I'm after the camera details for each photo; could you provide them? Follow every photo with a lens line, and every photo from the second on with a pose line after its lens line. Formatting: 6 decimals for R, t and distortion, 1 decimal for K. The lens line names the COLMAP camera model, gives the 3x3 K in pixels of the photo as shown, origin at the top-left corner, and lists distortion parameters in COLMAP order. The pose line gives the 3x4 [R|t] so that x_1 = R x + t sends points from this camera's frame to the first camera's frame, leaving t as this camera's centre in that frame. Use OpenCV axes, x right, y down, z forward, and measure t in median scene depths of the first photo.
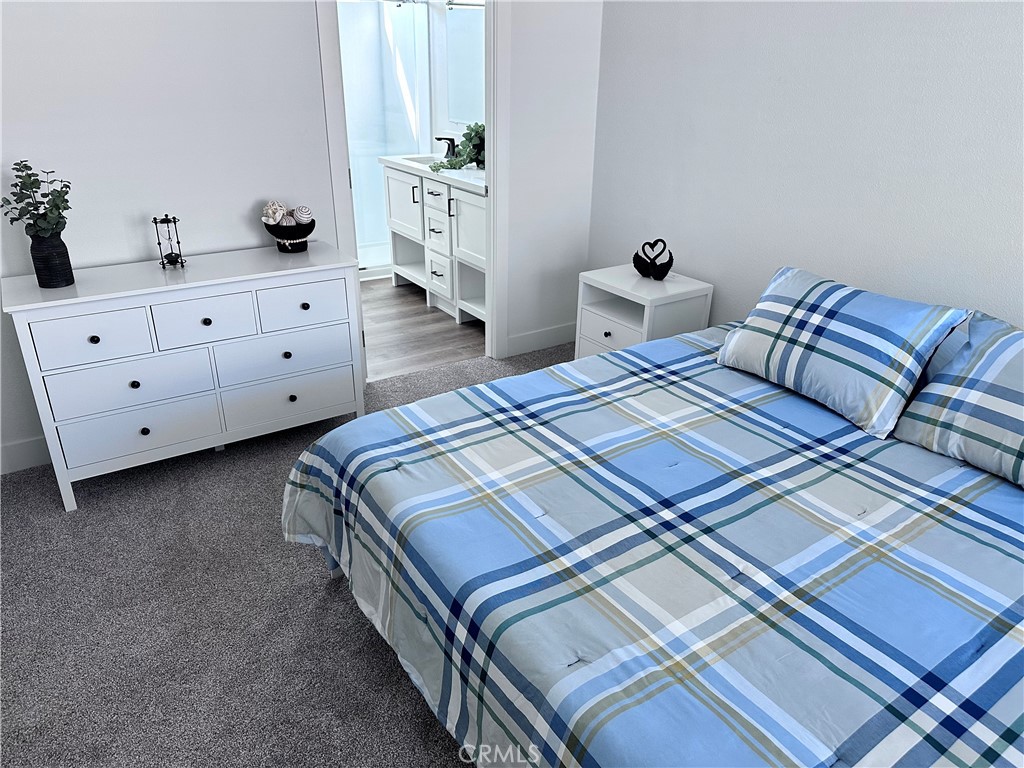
lens RADIAL K [[708.1, 0, 487.9], [0, 708.1, 382.9], [0, 0, 1]] dist [0.075056, -0.122506]
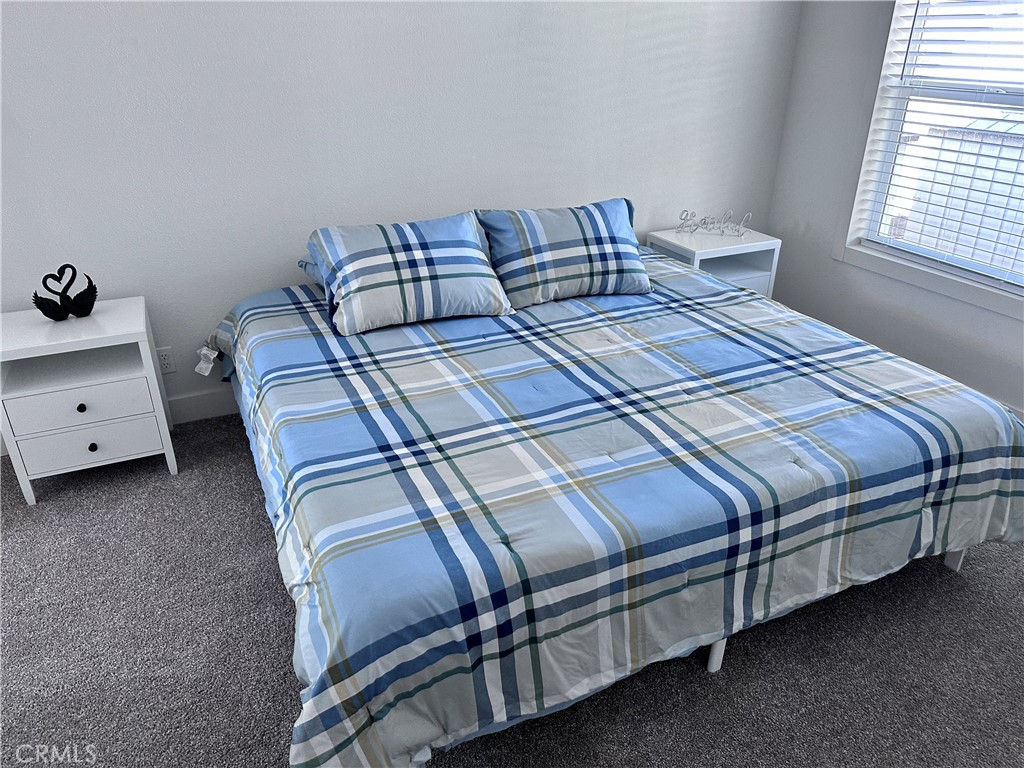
lens RADIAL K [[732.3, 0, 512.0], [0, 732.3, 384.0], [0, 0, 1]] dist [0.095893, -0.132474]
pose [[0.130137, -0.435117, 0.890920, -0.769224], [0.411094, 0.841365, 0.350866, -0.310133], [-0.902256, 0.320591, 0.288367, 0.689680]]
